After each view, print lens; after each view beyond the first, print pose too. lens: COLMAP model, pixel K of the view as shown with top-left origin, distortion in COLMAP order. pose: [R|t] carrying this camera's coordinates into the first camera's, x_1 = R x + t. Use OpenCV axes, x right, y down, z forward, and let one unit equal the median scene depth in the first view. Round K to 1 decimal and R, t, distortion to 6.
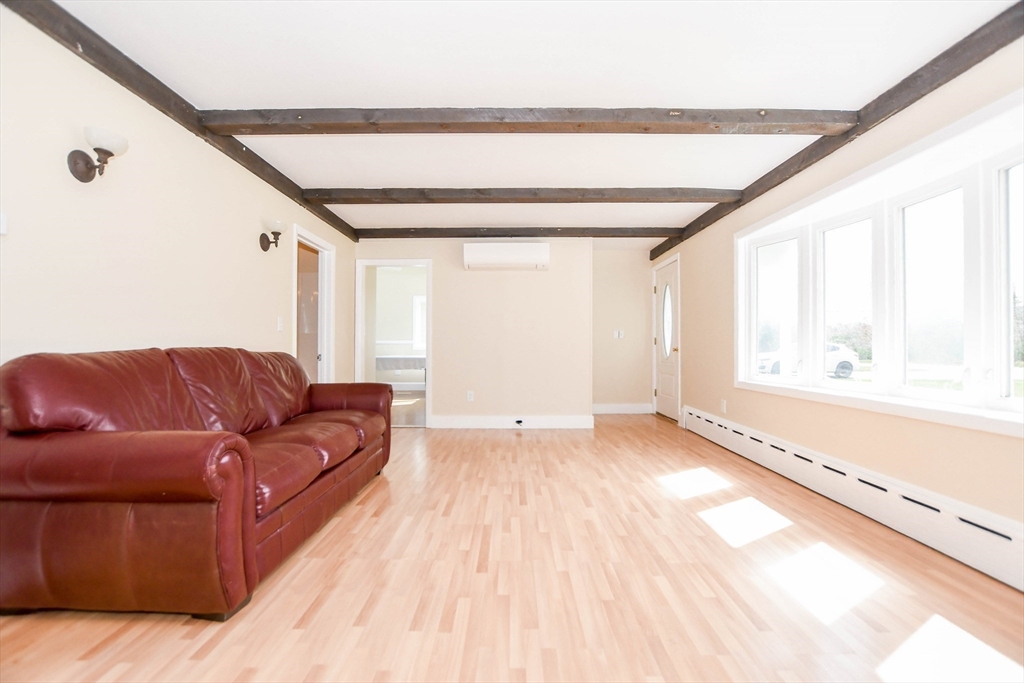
lens RADIAL K [[450.8, 0, 508.3], [0, 450.8, 343.2], [0, 0, 1]] dist [-0.032765, 0.005294]
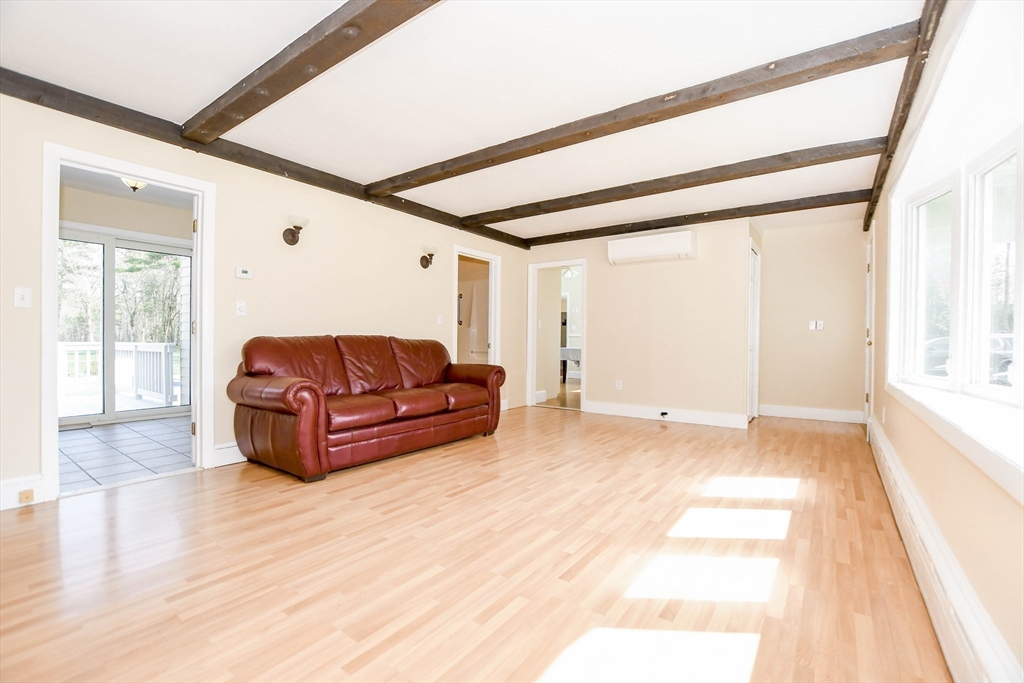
lens RADIAL K [[450.8, 0, 508.3], [0, 450.8, 343.2], [0, 0, 1]] dist [-0.032765, 0.005294]
pose [[0.814885, 0.010299, -0.579532, 0.640699], [-0.003461, 0.999911, 0.012903, 0.014076], [0.579613, -0.008508, 0.814848, -0.011505]]
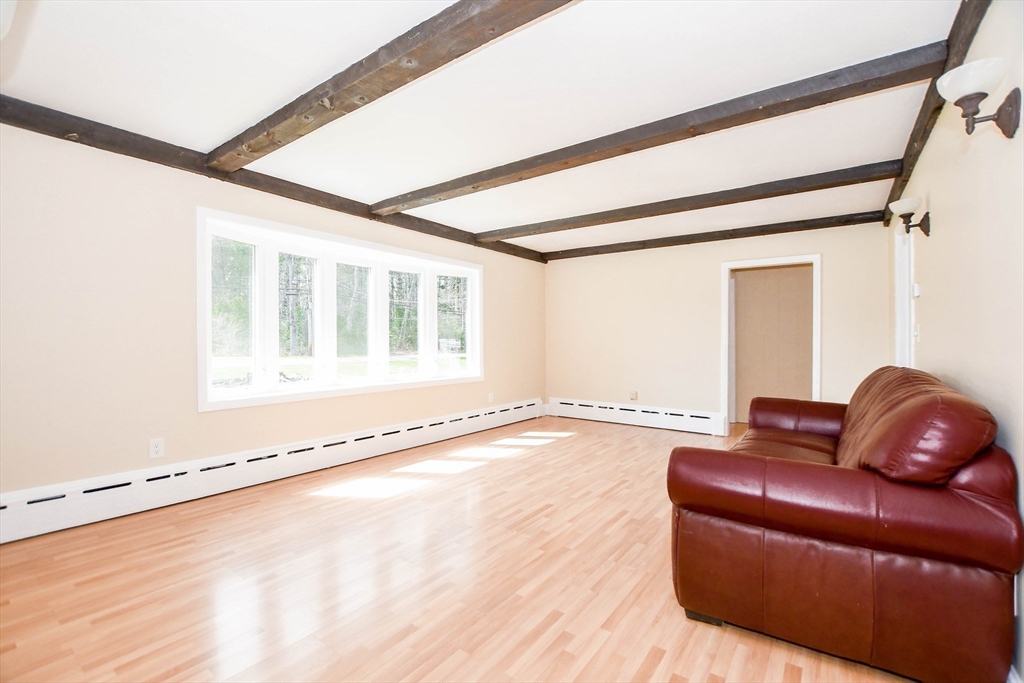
lens RADIAL K [[450.8, 0, 508.3], [0, 450.8, 343.2], [0, 0, 1]] dist [-0.032765, 0.005294]
pose [[-0.809391, -0.008142, 0.587214, -0.537109], [-0.009586, 0.999954, 0.000651, -0.033937], [-0.587192, -0.005102, -0.809432, 2.003705]]
